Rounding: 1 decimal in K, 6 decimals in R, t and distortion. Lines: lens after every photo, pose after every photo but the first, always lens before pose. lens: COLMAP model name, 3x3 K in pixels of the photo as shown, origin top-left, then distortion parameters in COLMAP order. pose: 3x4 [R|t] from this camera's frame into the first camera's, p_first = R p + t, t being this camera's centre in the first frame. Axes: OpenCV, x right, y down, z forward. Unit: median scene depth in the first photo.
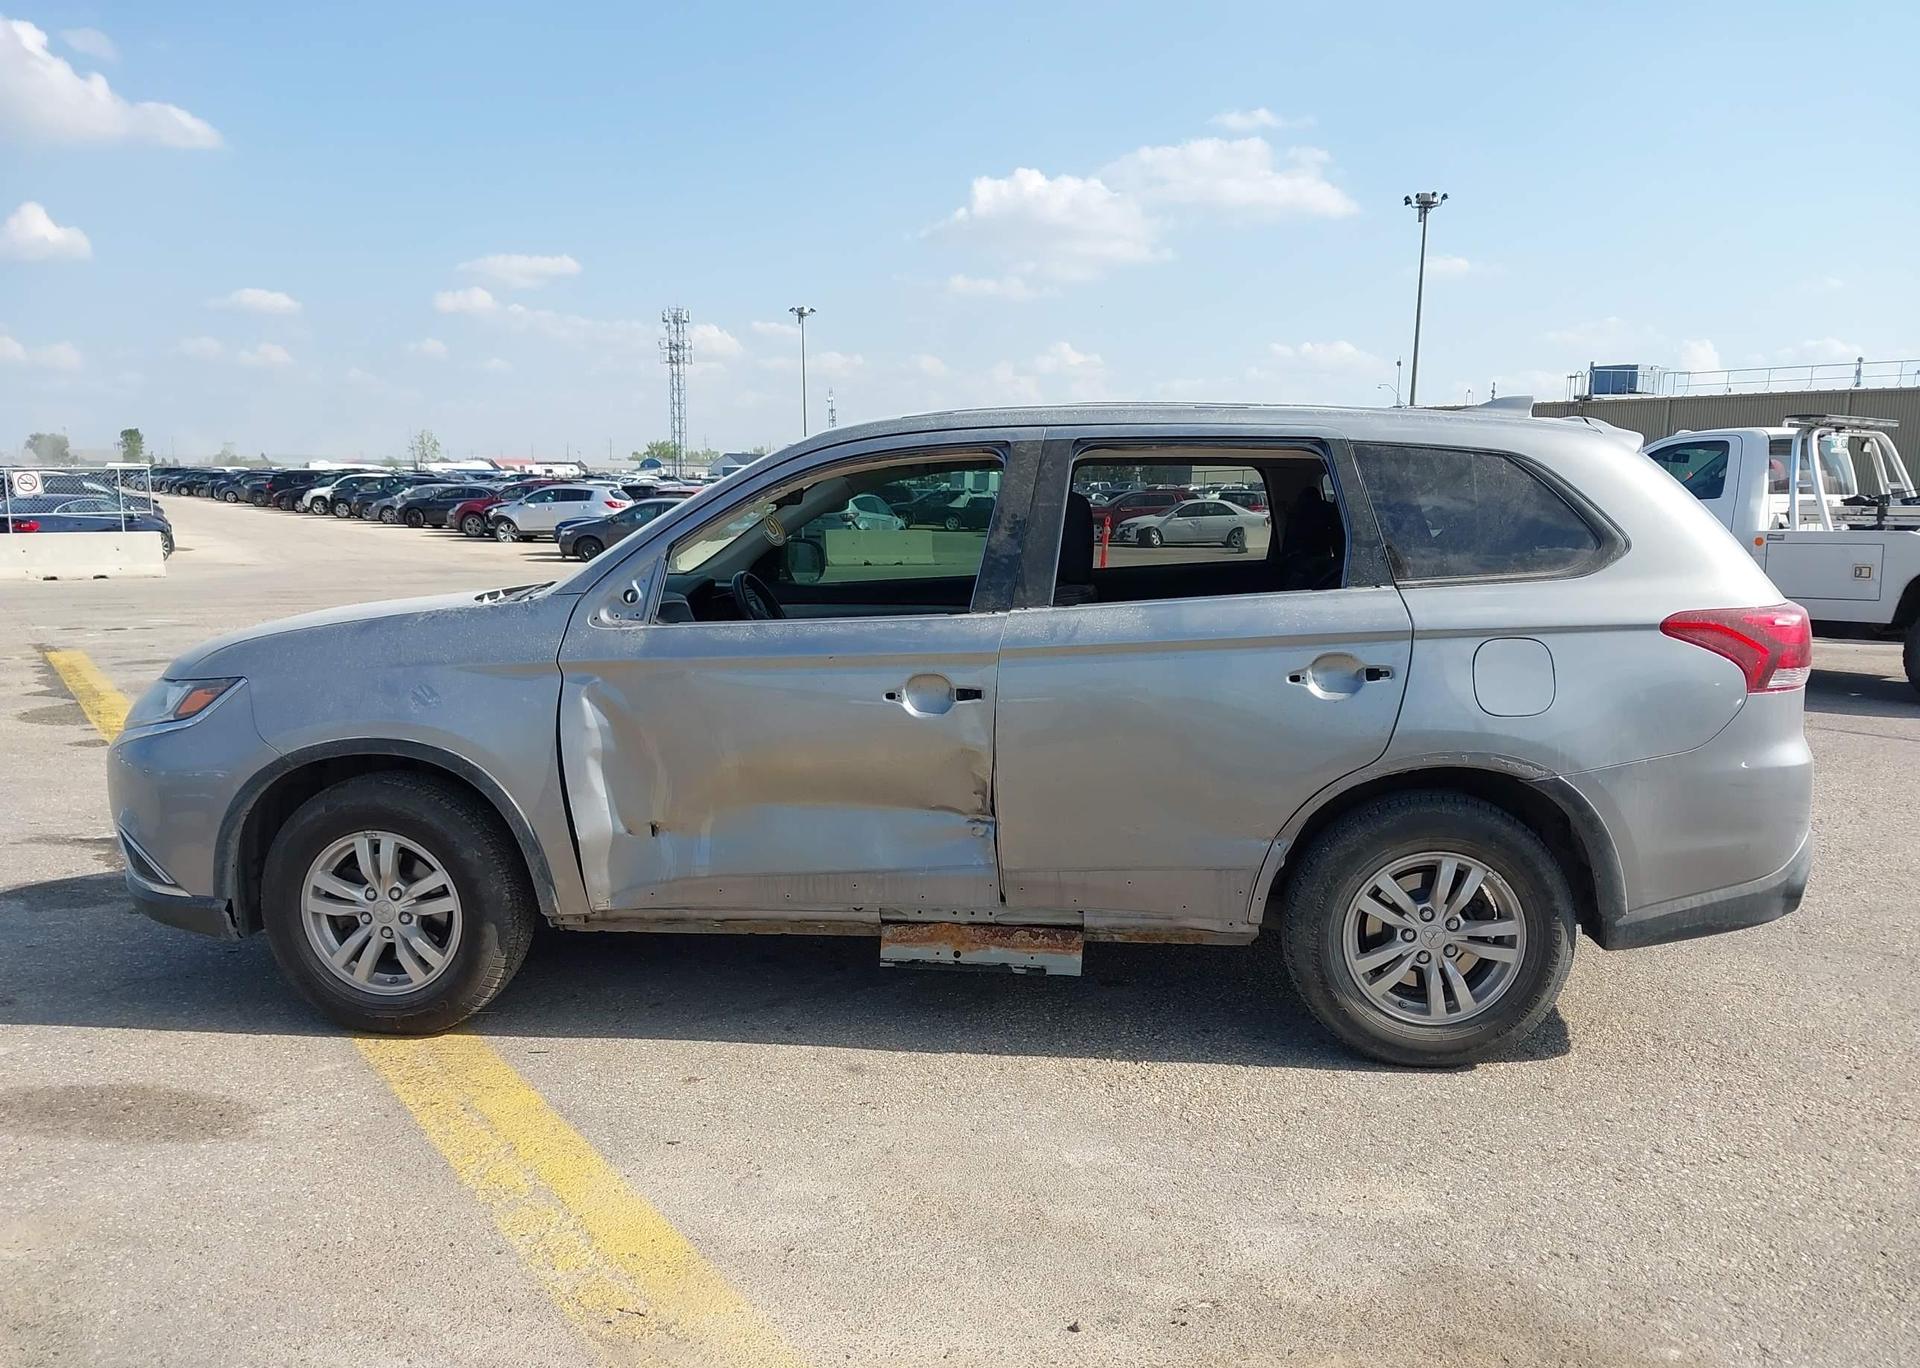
lens RADIAL K [[1554.6, 0, 960.0], [0, 1554.6, 684.0], [0, 0, 1]] dist [-0.052838, 0.002784]
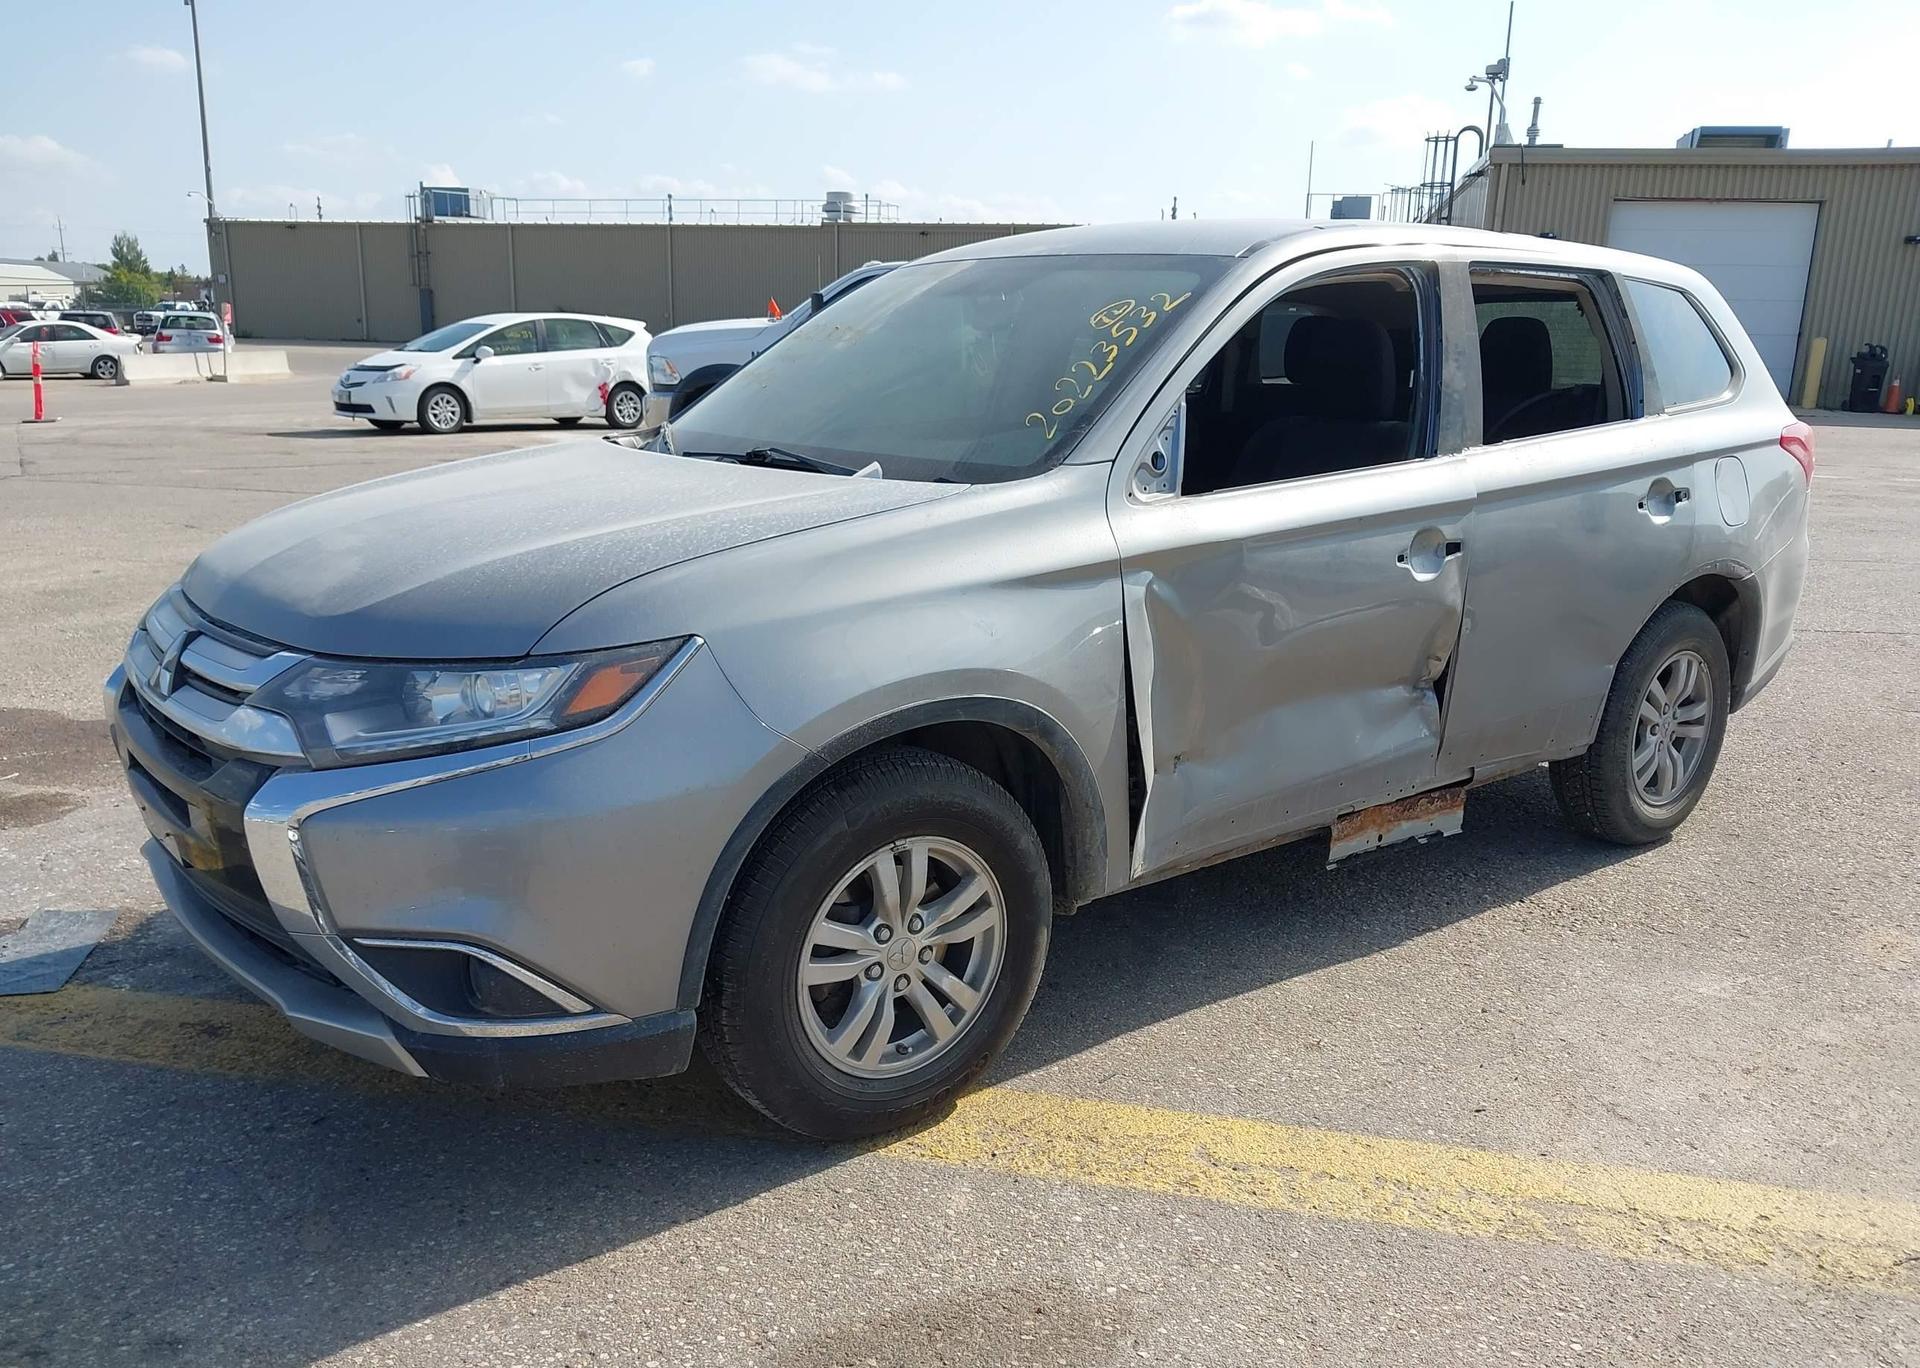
lens RADIAL K [[1547.6, 0, 960.0], [0, 1547.6, 684.0], [0, 0, 1]] dist [-0.001121, 0.003332]
pose [[0.738547, -0.139220, 0.659672, -0.787790], [0.066325, 0.988704, 0.134406, -0.057691], [-0.670932, -0.055512, 0.739438, 0.494305]]
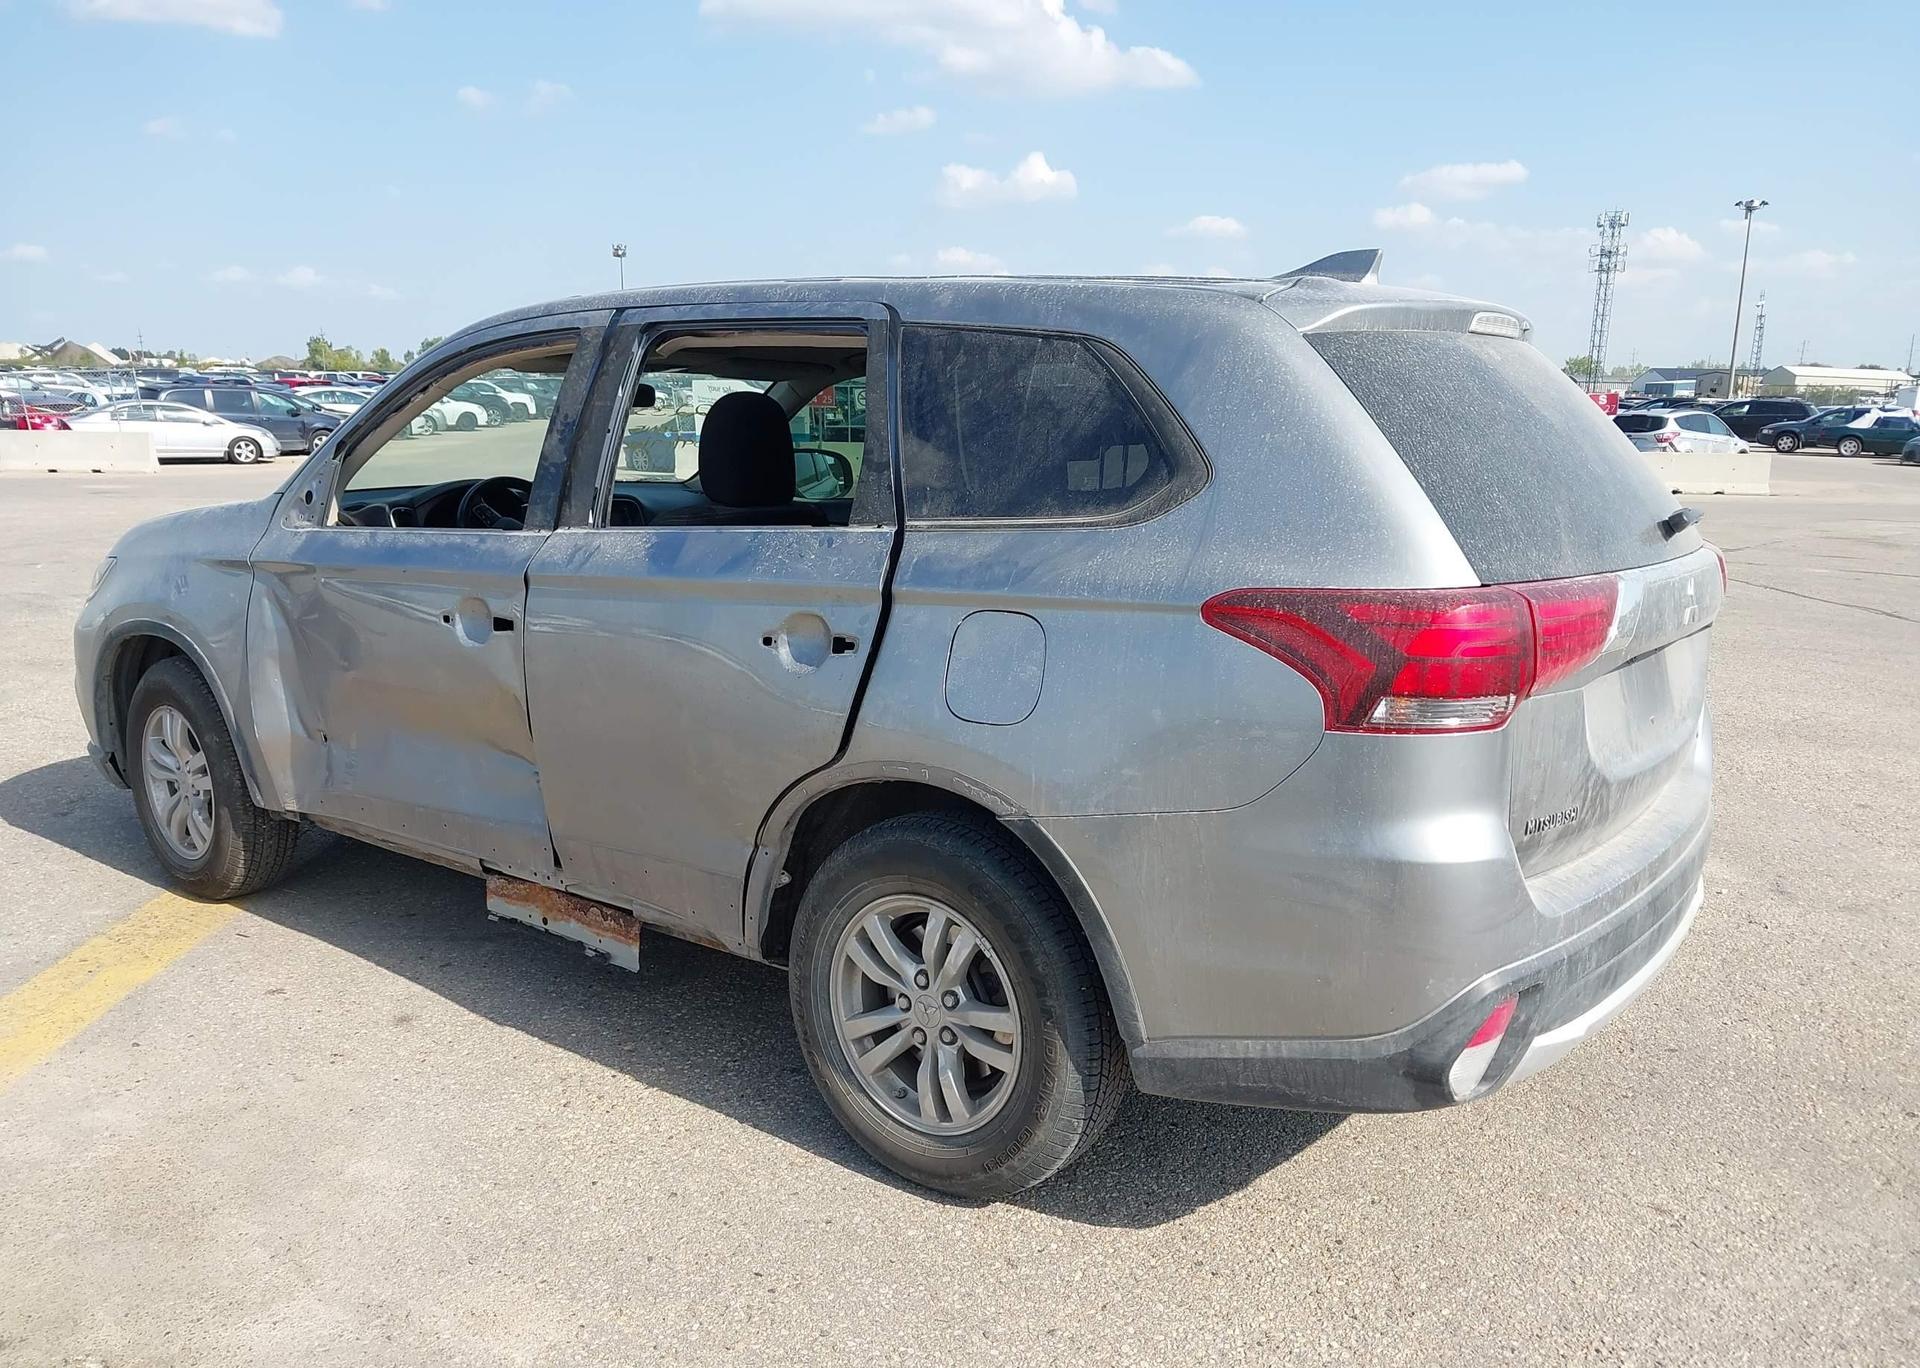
lens RADIAL K [[1532.5, 0, 960.0], [0, 1532.5, 684.0], [0, 0, 1]] dist [0.019284, -0.031369]
pose [[0.841185, 0.093993, -0.532516, 0.663306], [-0.065816, 0.995252, 0.071704, -0.041358], [0.536727, -0.025269, 0.843378, 0.387609]]
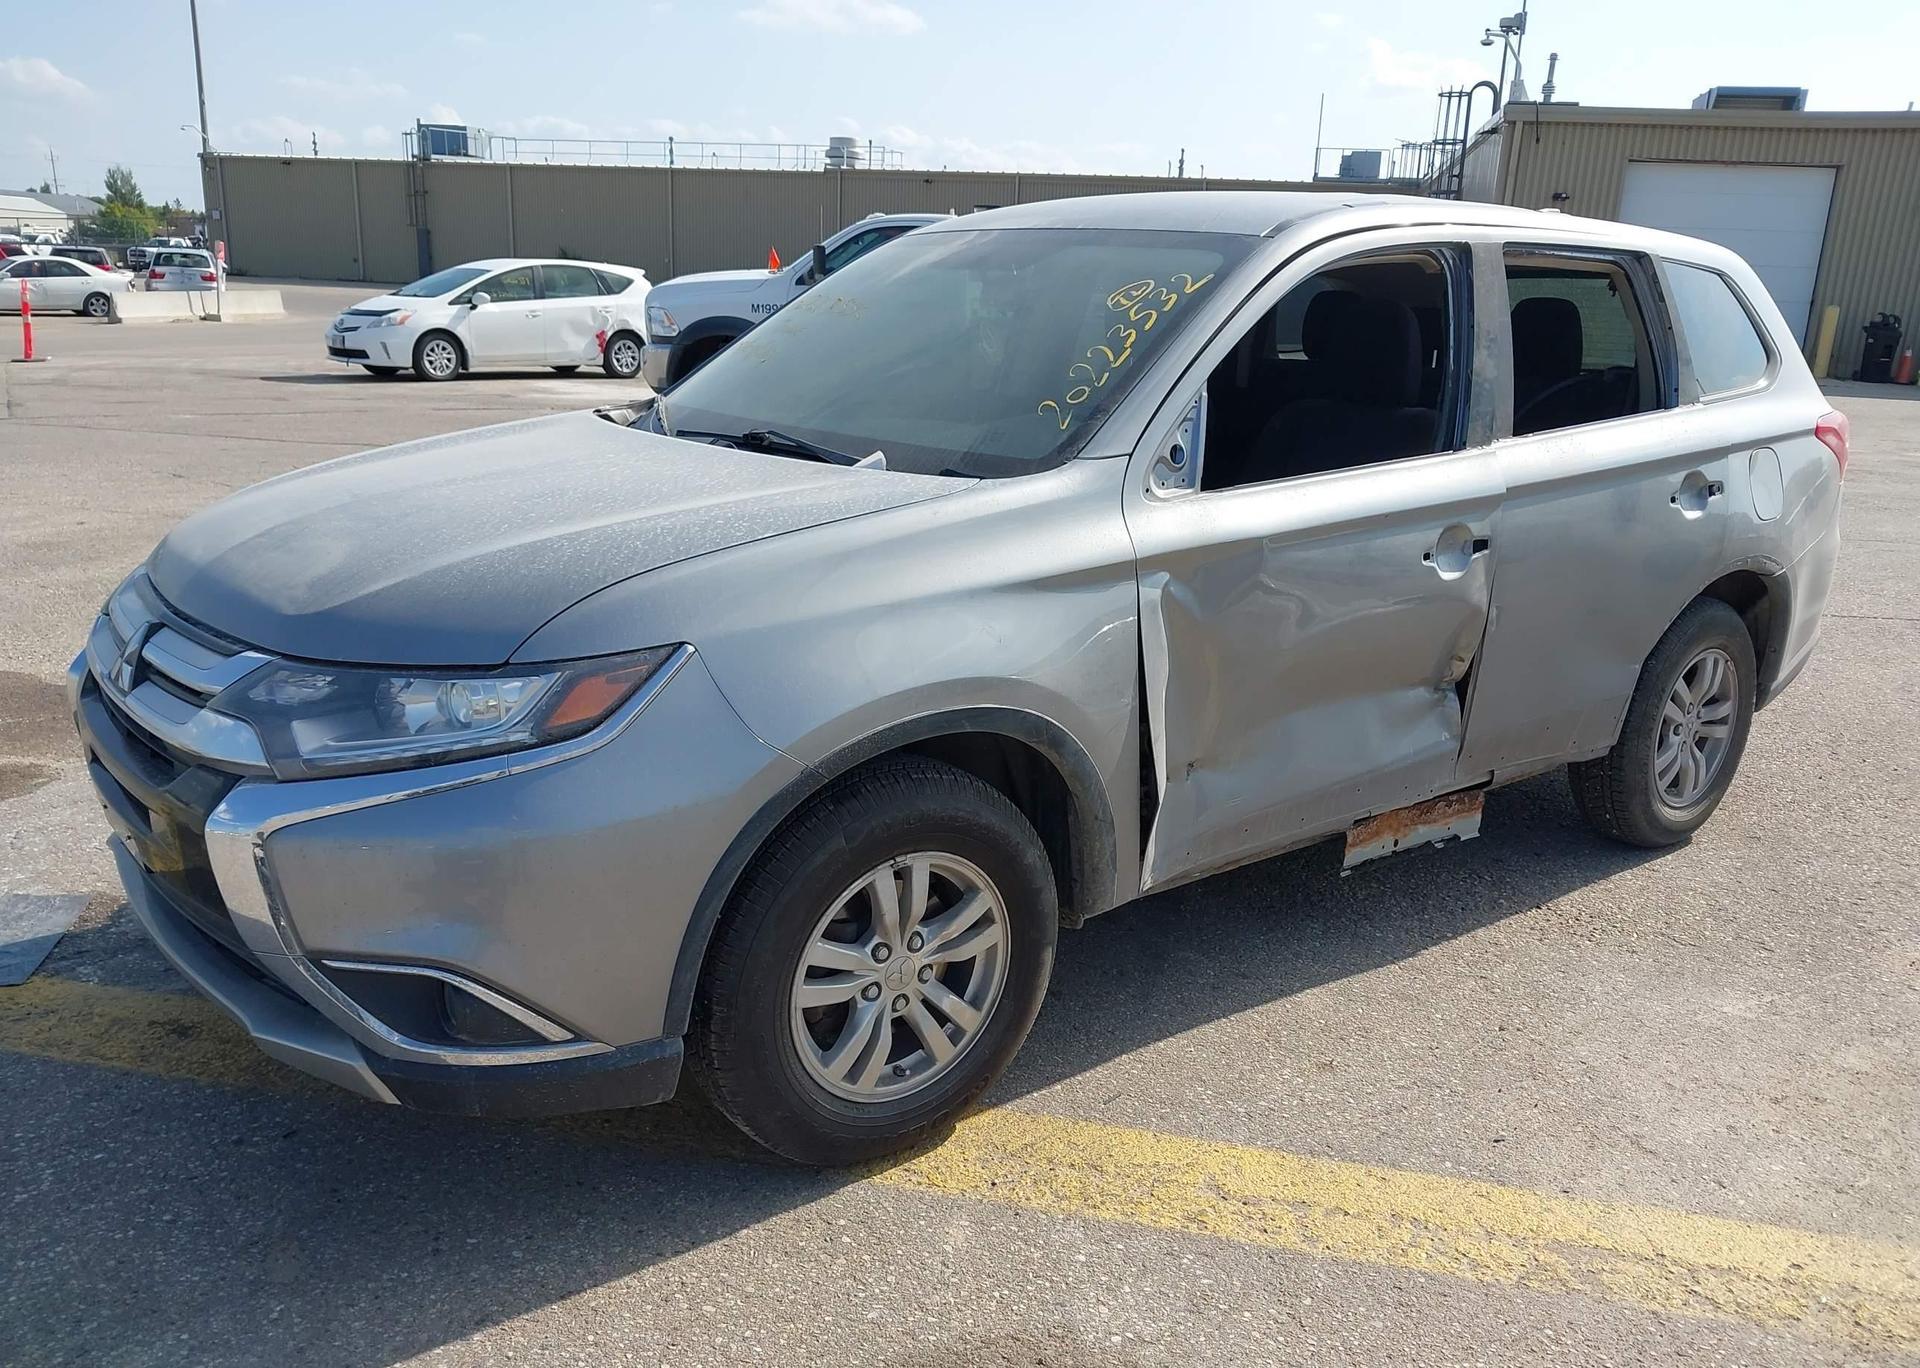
lens RADIAL K [[1546.2, 0, 965.5], [0, 1546.2, 689.5], [0, 0, 1]] dist [-0.001381, 0.001188]
pose [[0.737133, -0.151221, 0.658610, -0.763608], [0.050899, 0.984295, 0.169034, -0.076232], [-0.673828, -0.091078, 0.733253, 0.524661]]
